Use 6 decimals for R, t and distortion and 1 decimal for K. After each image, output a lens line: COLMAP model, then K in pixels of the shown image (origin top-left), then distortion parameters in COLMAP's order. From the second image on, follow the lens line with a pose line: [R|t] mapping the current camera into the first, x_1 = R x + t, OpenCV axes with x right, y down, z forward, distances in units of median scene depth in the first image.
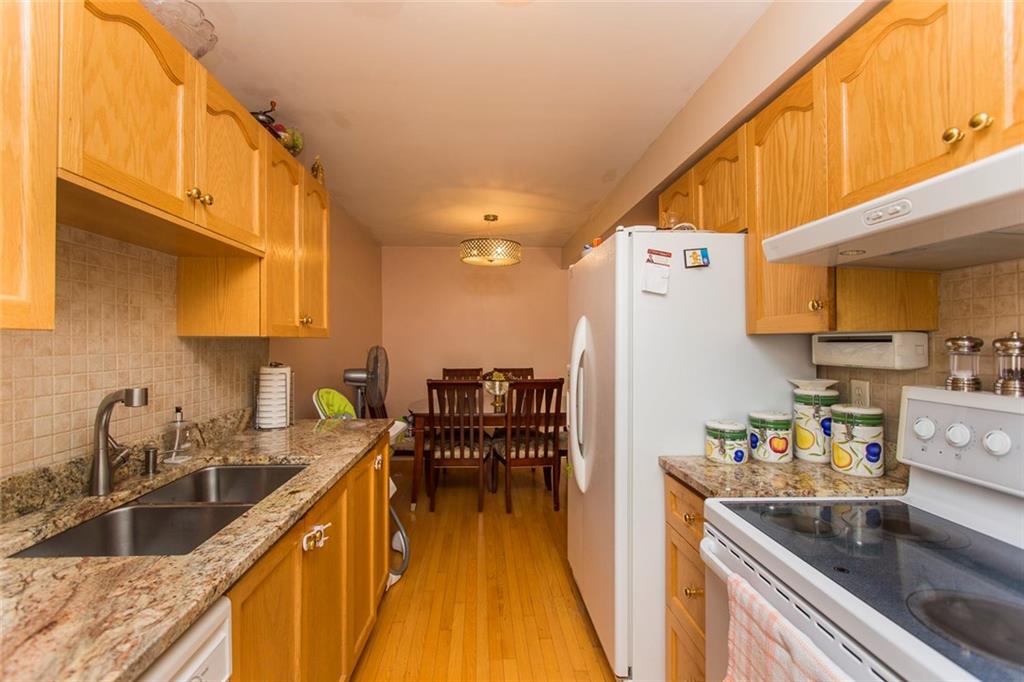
lens RADIAL K [[458.7, 0, 512.0], [0, 458.7, 341.0], [0, 0, 1]] dist [-0.000652, -0.000182]
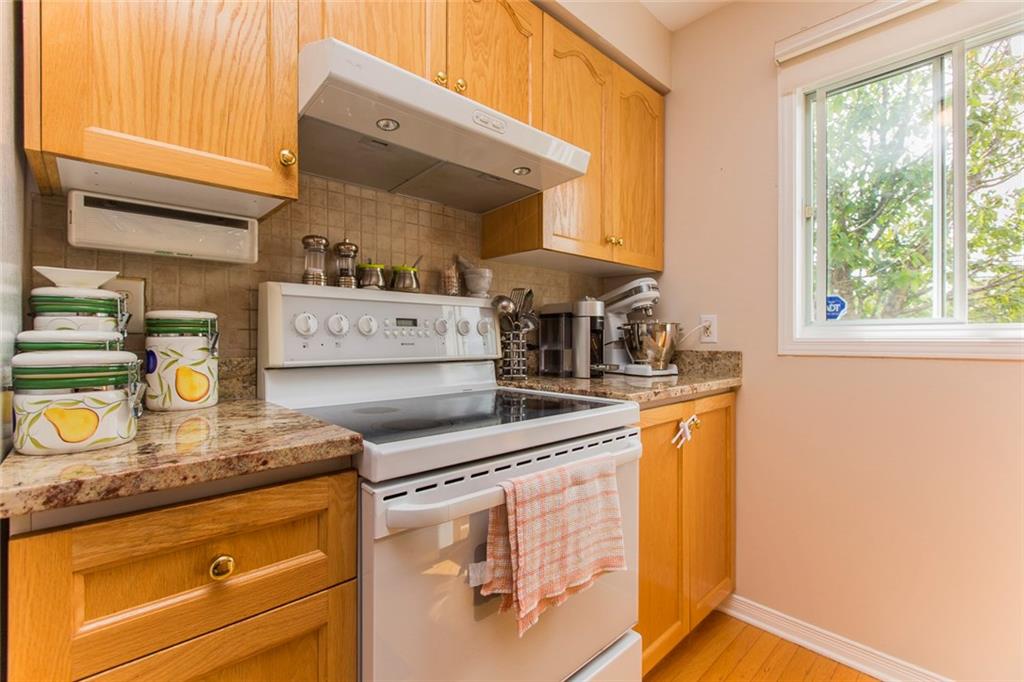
lens RADIAL K [[458.7, 0, 512.0], [0, 458.7, 341.0], [0, 0, 1]] dist [-0.000652, -0.000182]
pose [[-0.632882, -0.003249, 0.774241, -0.109990], [0.000172, 0.999991, 0.004337, 0.186752], [-0.774248, 0.002878, -0.632876, 1.075202]]
